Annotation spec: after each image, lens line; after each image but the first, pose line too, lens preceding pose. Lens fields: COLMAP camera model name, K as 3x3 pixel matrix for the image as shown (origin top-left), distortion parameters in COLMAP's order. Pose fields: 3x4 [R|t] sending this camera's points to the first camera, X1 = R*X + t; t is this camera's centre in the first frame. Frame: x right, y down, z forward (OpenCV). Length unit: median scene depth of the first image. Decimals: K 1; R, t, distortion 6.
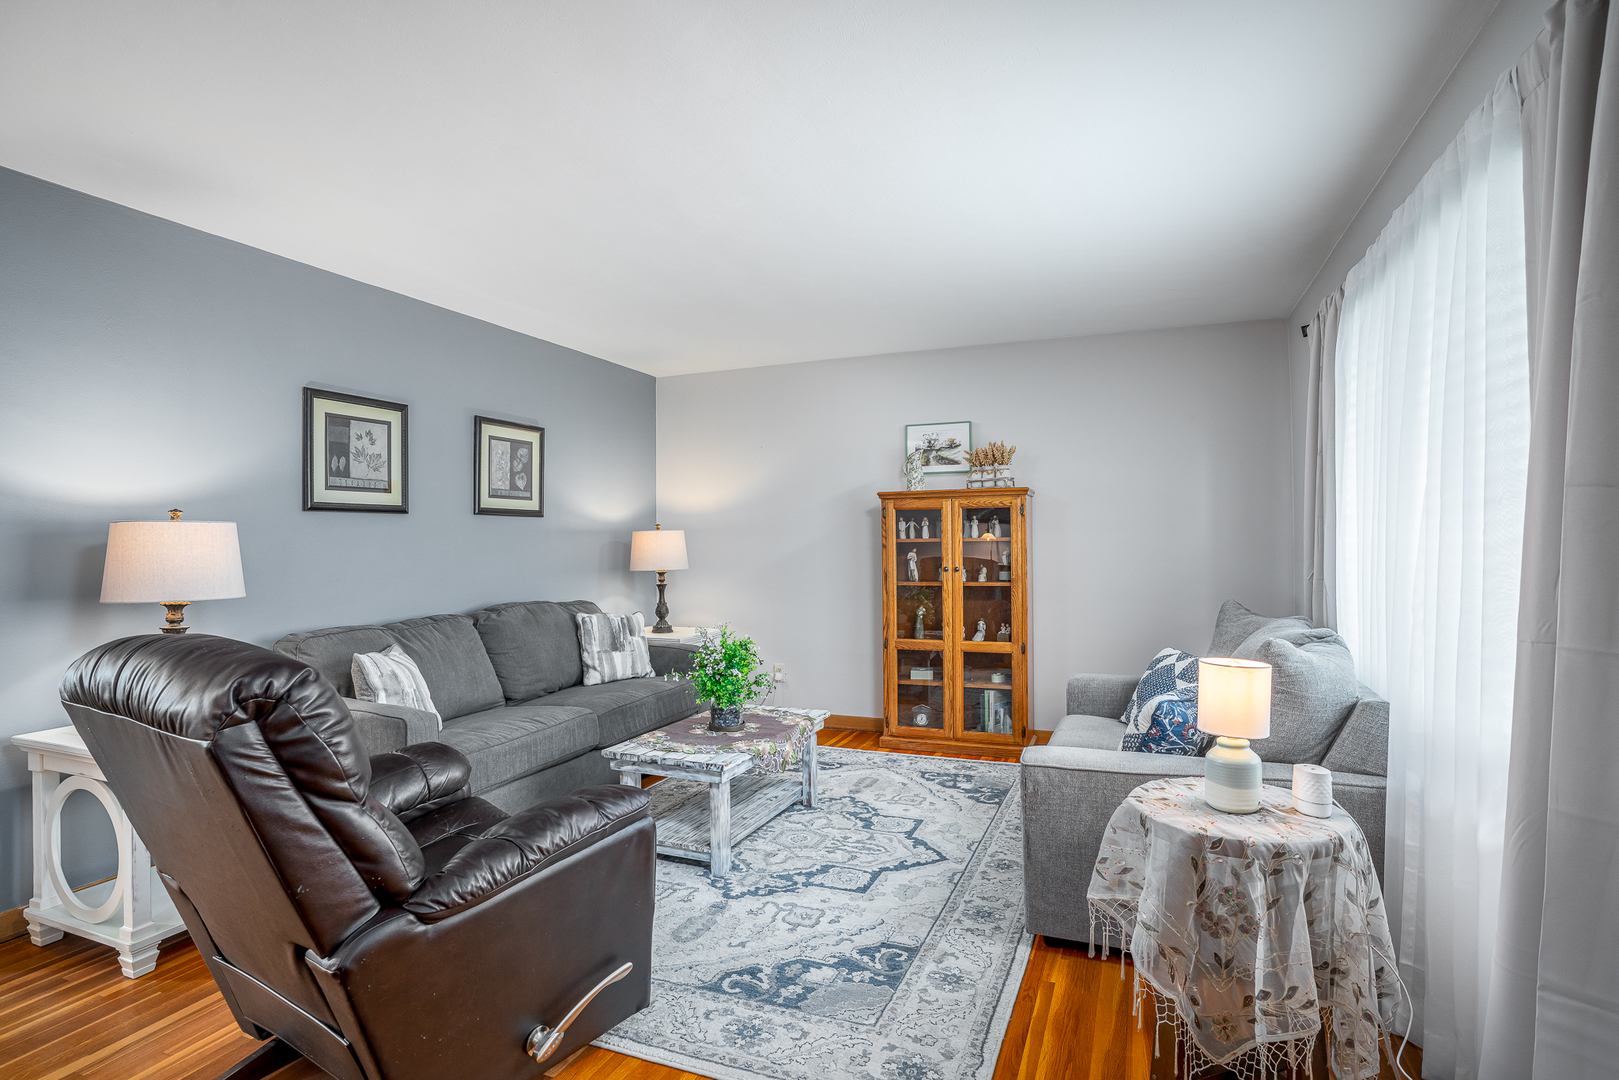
lens RADIAL K [[809.3, 0, 813.2], [0, 809.3, 540.4], [0, 0, 1]] dist [-0.031773, -0.000030]
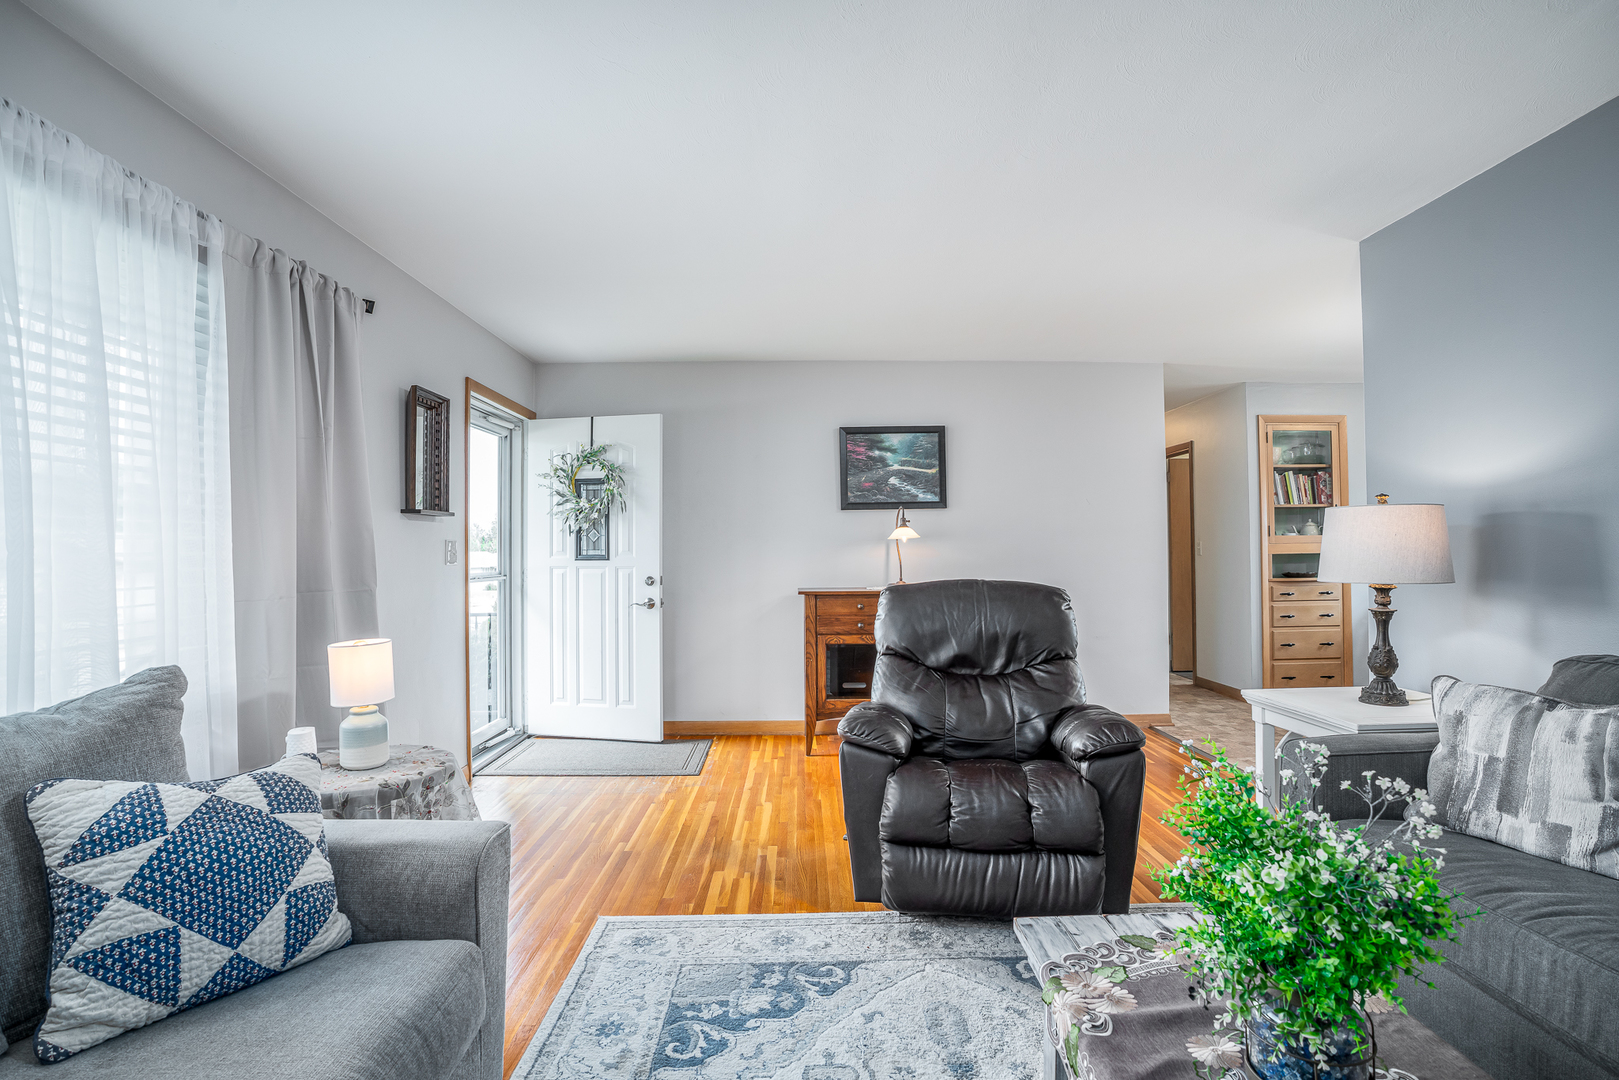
lens RADIAL K [[771.6, 0, 811.3], [0, 771.6, 537.9], [0, 0, 1]] dist [-0.001910, -0.001235]
pose [[-0.917444, 0.012494, -0.397668, 0.140959], [0.015551, 0.999869, -0.004464, 0.005799], [0.397560, -0.010279, -0.917519, 0.879027]]
